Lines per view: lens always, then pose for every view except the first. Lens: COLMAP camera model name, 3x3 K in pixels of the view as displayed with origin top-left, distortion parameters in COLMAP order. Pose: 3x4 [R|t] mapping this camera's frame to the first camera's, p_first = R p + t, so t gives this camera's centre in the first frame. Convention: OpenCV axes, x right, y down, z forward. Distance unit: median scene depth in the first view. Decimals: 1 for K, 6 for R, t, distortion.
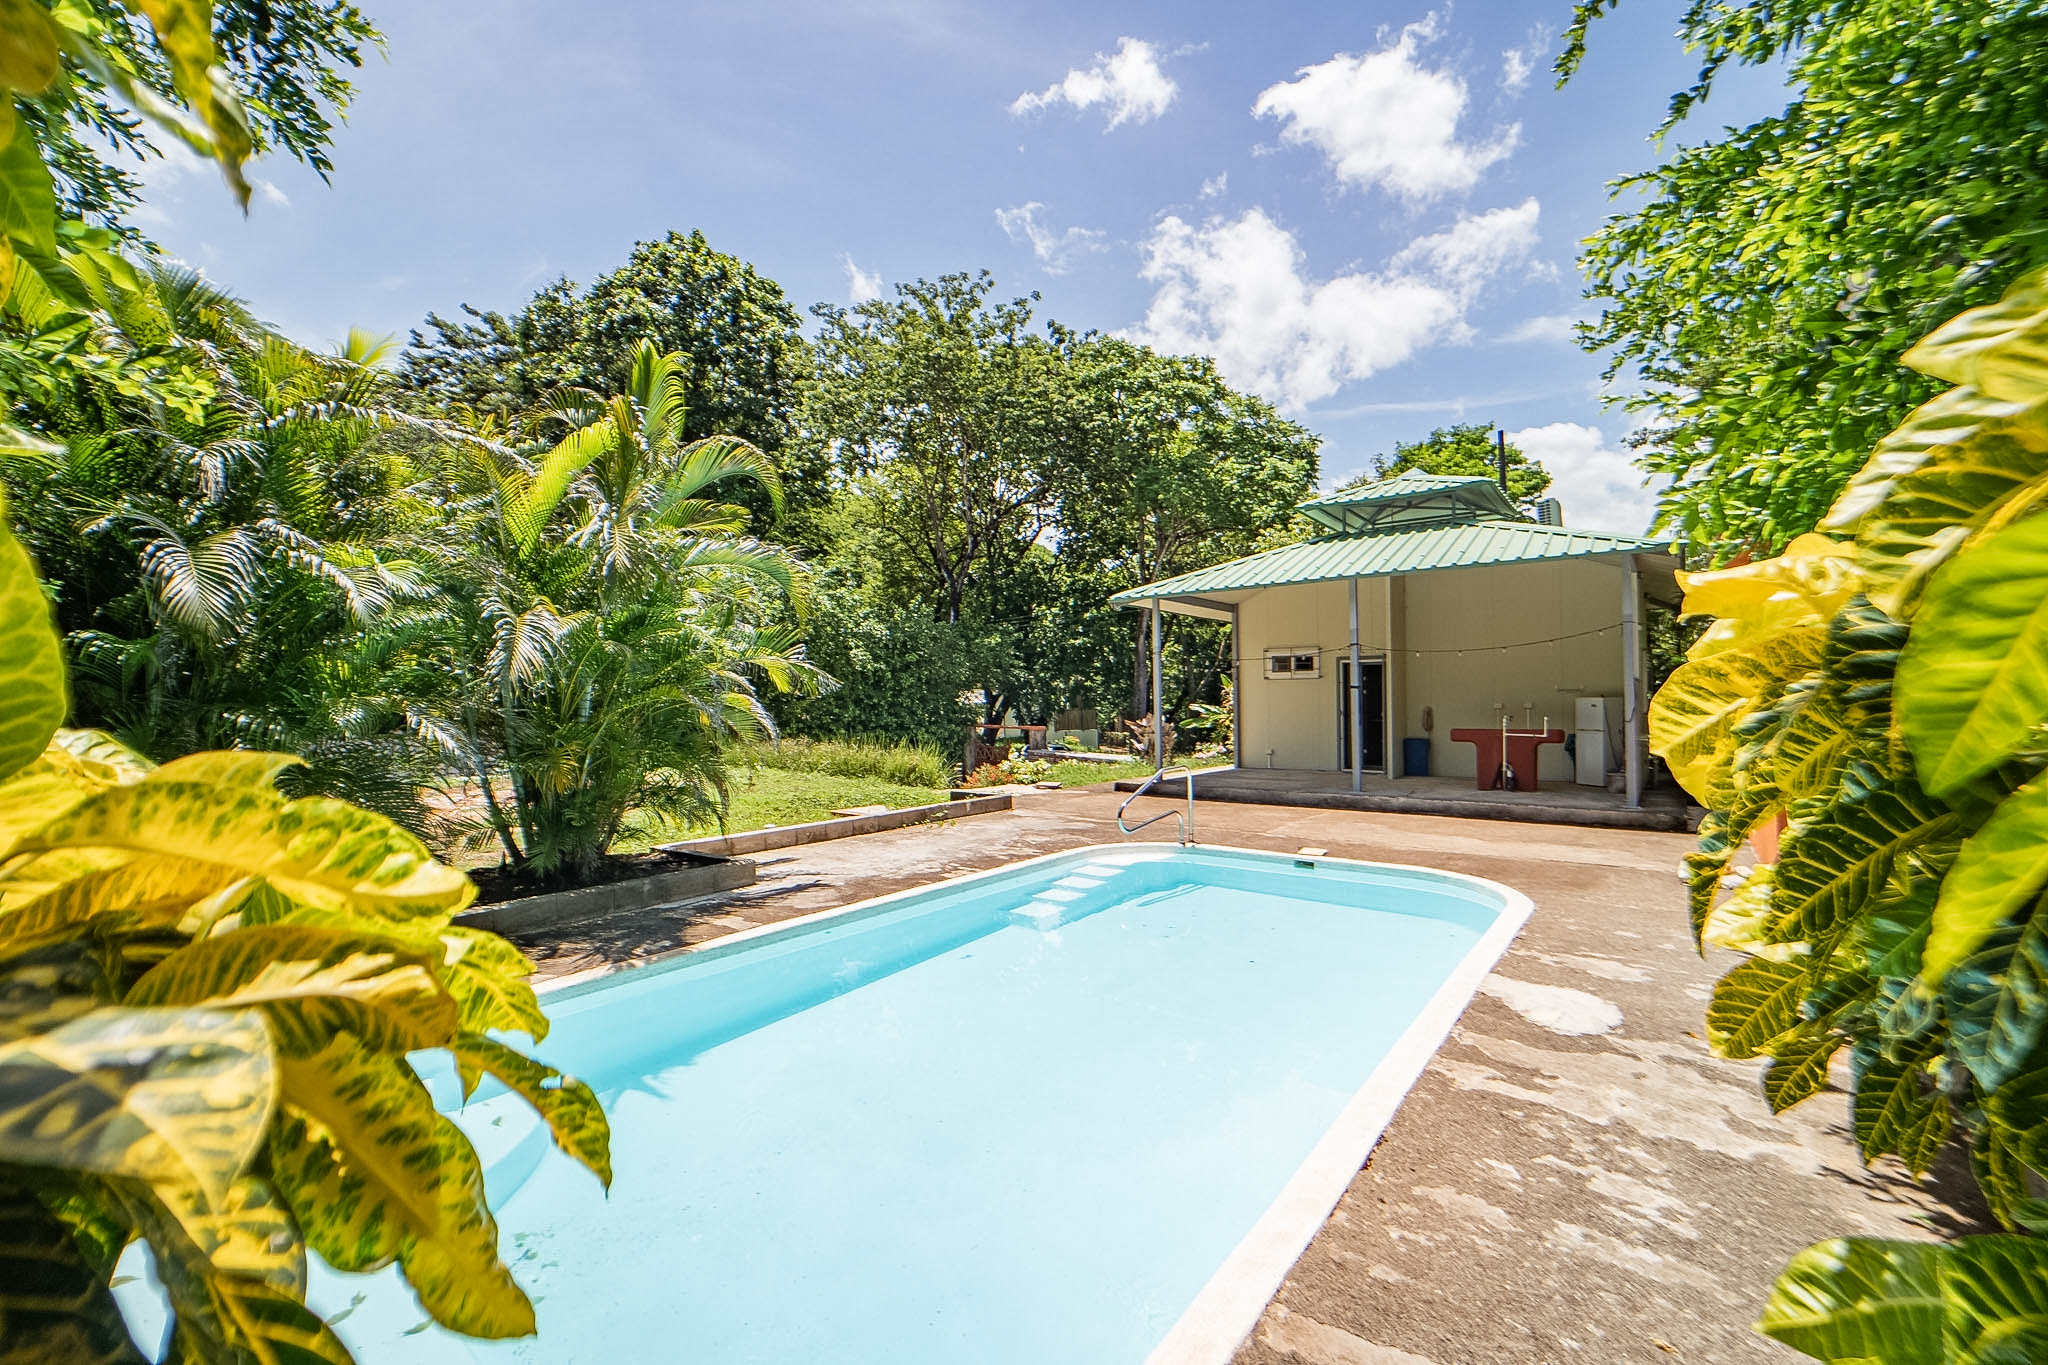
lens RADIAL K [[829.3, 0, 1040.4], [0, 829.3, 702.7], [0, 0, 1]] dist [-0.024183, 0.001604]
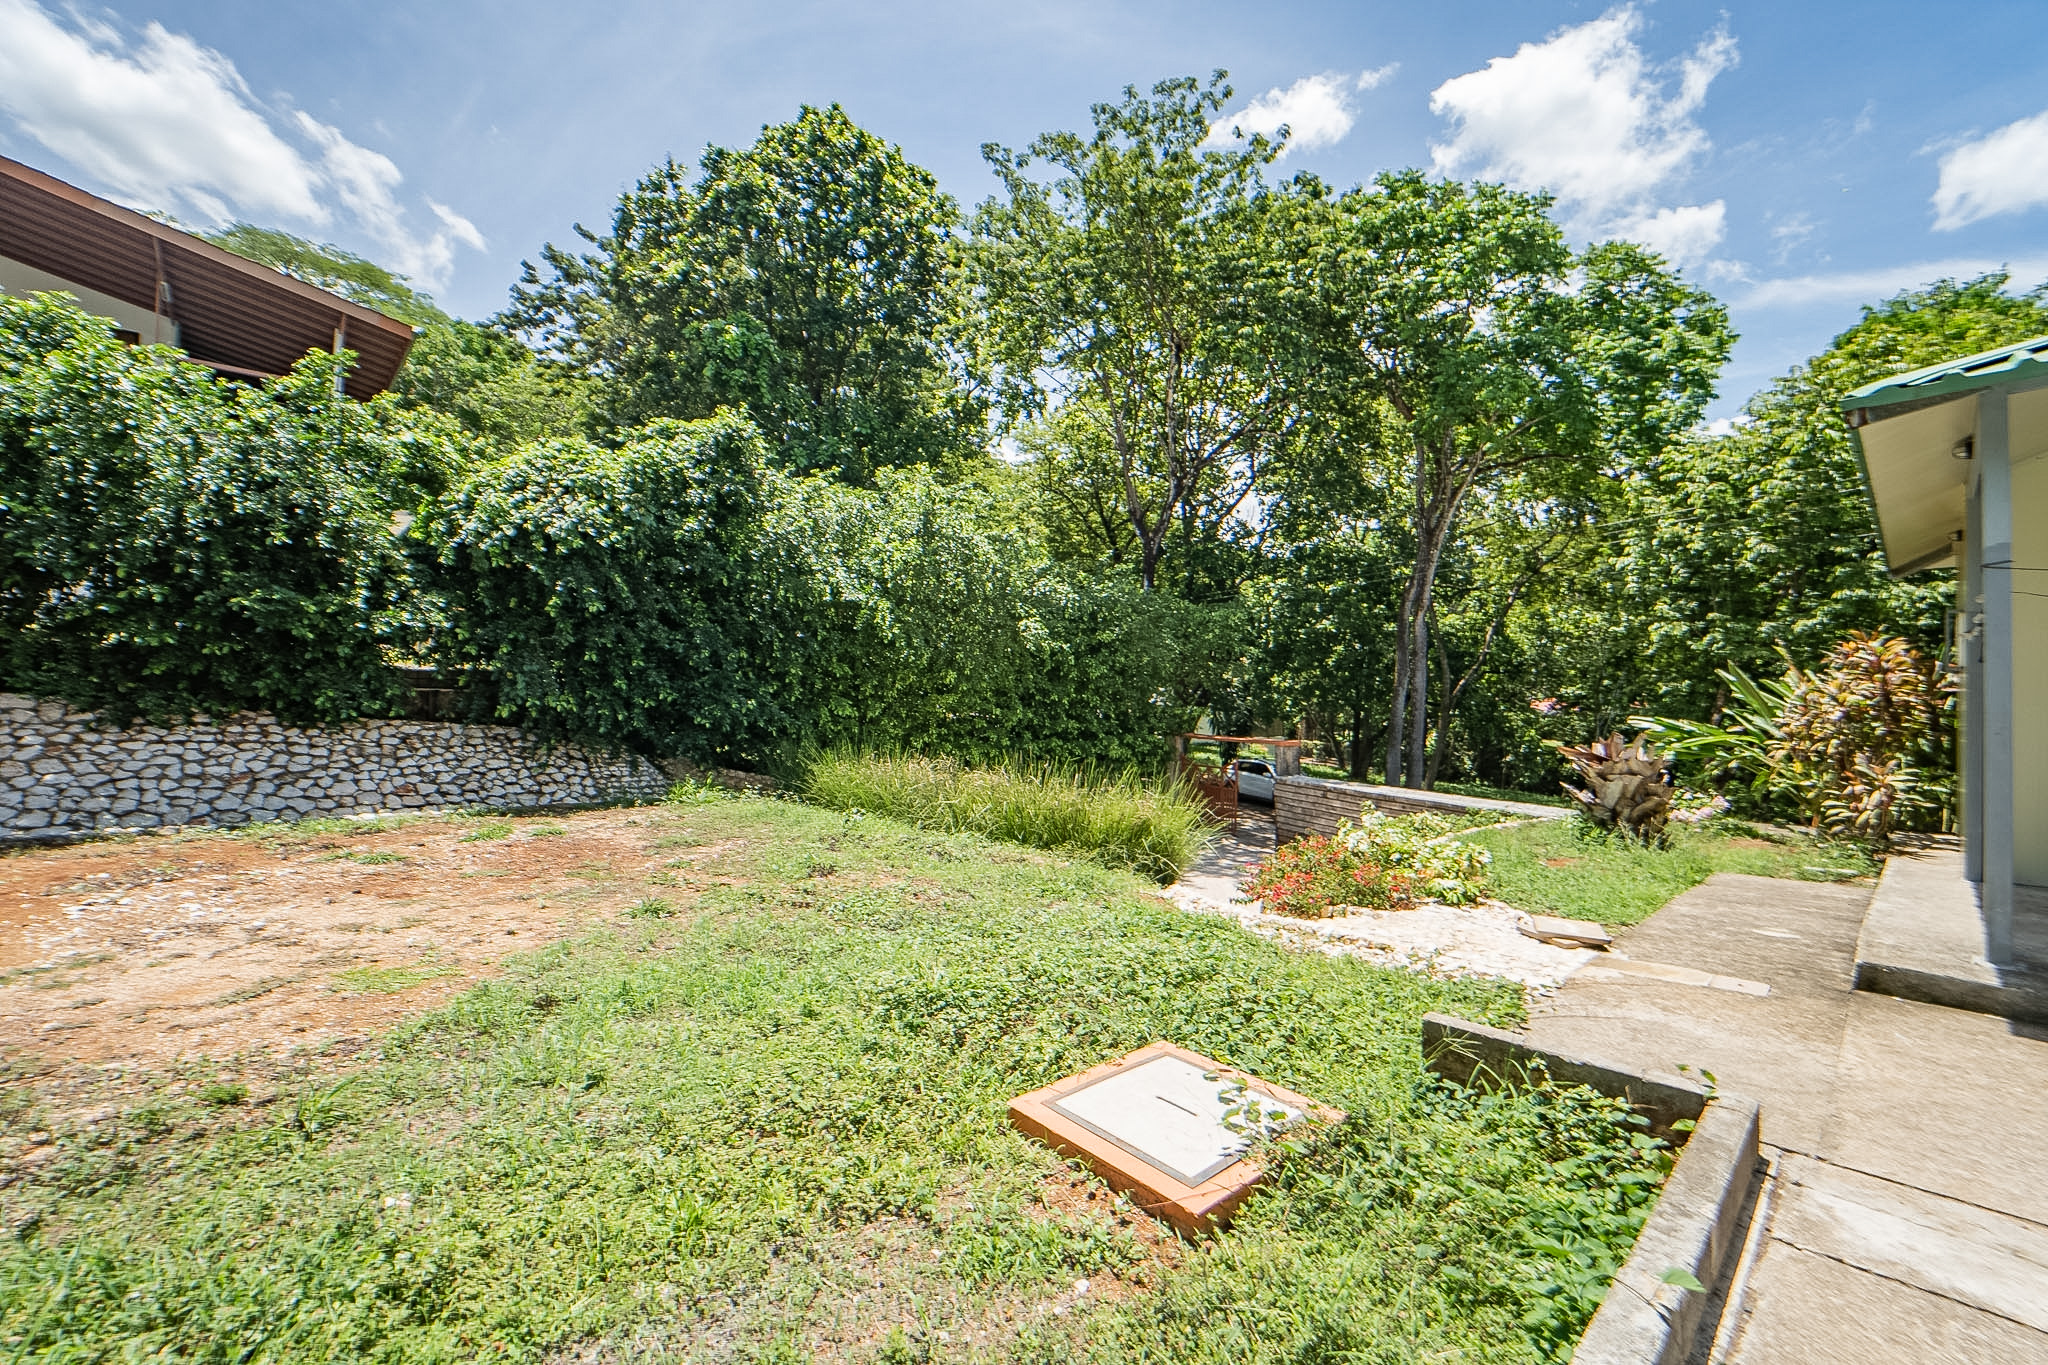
lens RADIAL K [[829.3, 0, 1038.7], [0, 829.3, 695.9], [0, 0, 1]] dist [-0.024183, 0.001604]
pose [[0.984072, 0.020794, -0.176550, -0.081470], [-0.022098, 0.999741, -0.005422, 0.000287], [0.176391, 0.009237, 0.984277, 0.298740]]
